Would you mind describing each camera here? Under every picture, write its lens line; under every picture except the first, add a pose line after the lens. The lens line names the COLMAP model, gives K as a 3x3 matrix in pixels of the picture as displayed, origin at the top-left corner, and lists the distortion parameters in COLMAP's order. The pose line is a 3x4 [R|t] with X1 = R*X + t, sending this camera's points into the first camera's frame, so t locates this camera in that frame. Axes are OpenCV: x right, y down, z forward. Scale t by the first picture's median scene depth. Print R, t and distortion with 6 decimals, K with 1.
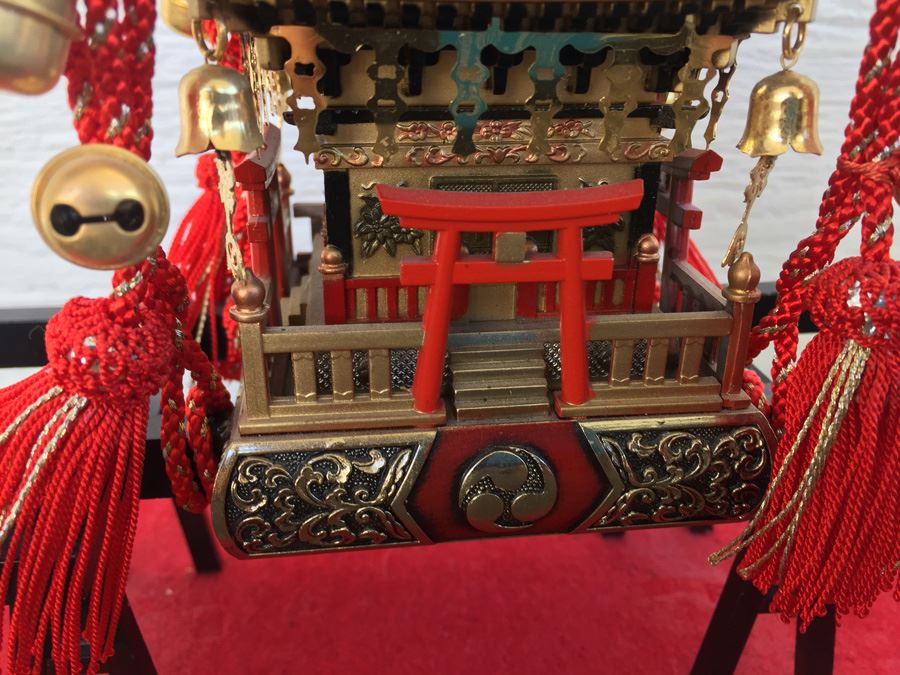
lens RADIAL K [[800.4, 0, 436.5], [0, 800.4, 340.7], [0, 0, 1]] dist [0.080785, -0.163533]
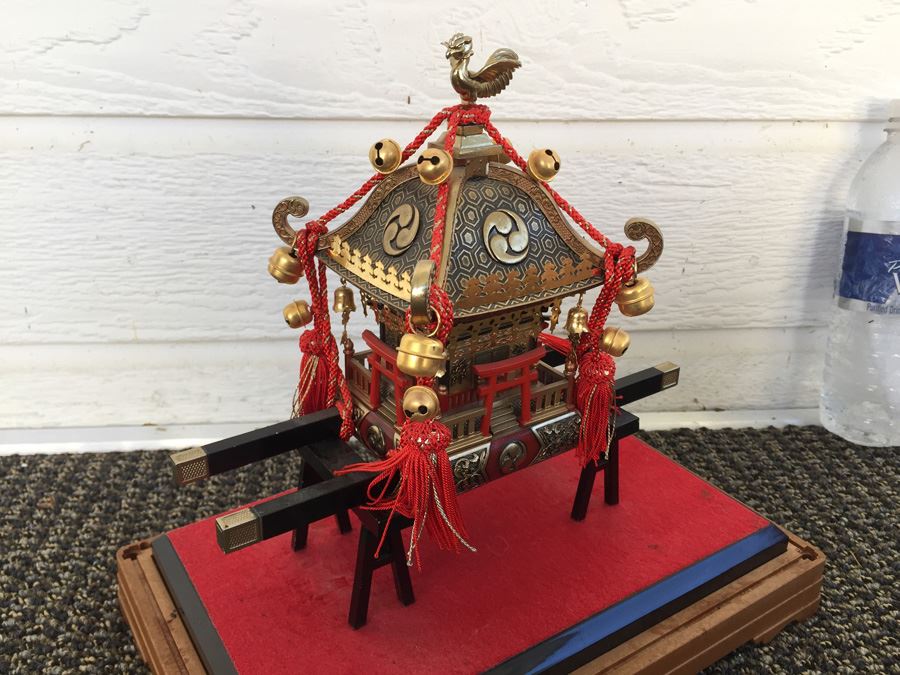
lens RADIAL K [[766.7, 0, 426.0], [0, 766.7, 336.9], [0, 0, 1]] dist [0.103534, -0.171865]
pose [[0.999663, -0.001874, 0.025875, -0.197965], [0.001603, 0.999943, 0.010518, -0.173582], [-0.025894, -0.010473, 0.999610, -1.965471]]
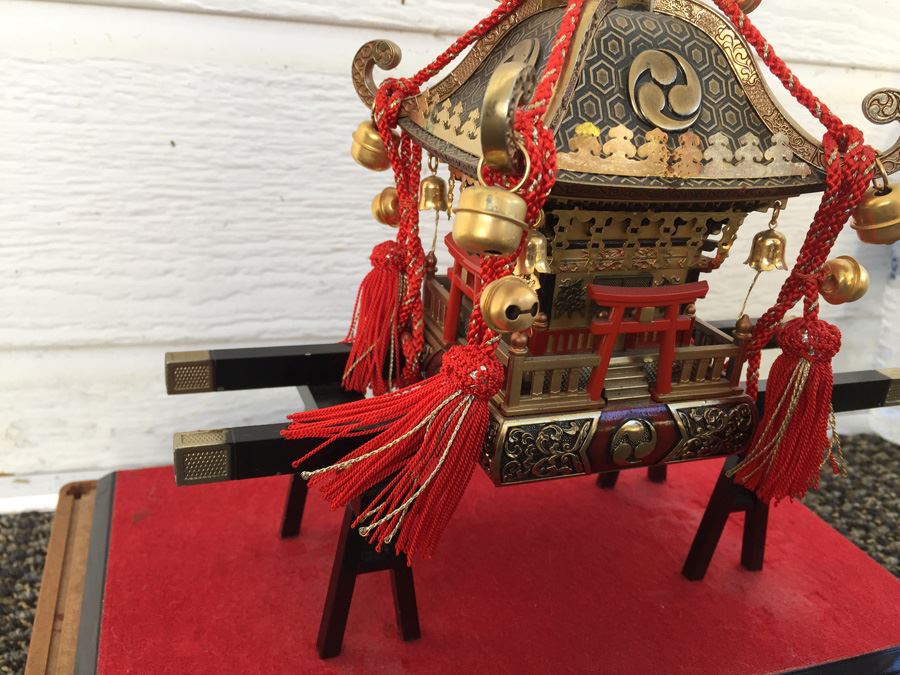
lens RADIAL K [[788.8, 0, 434.2], [0, 788.8, 336.5], [0, 0, 1]] dist [0.090107, -0.165731]
pose [[0.972927, -0.017823, 0.230423, -0.812257], [0.024023, 0.999420, -0.024130, -0.026649], [-0.229859, 0.029012, 0.972791, -0.724750]]
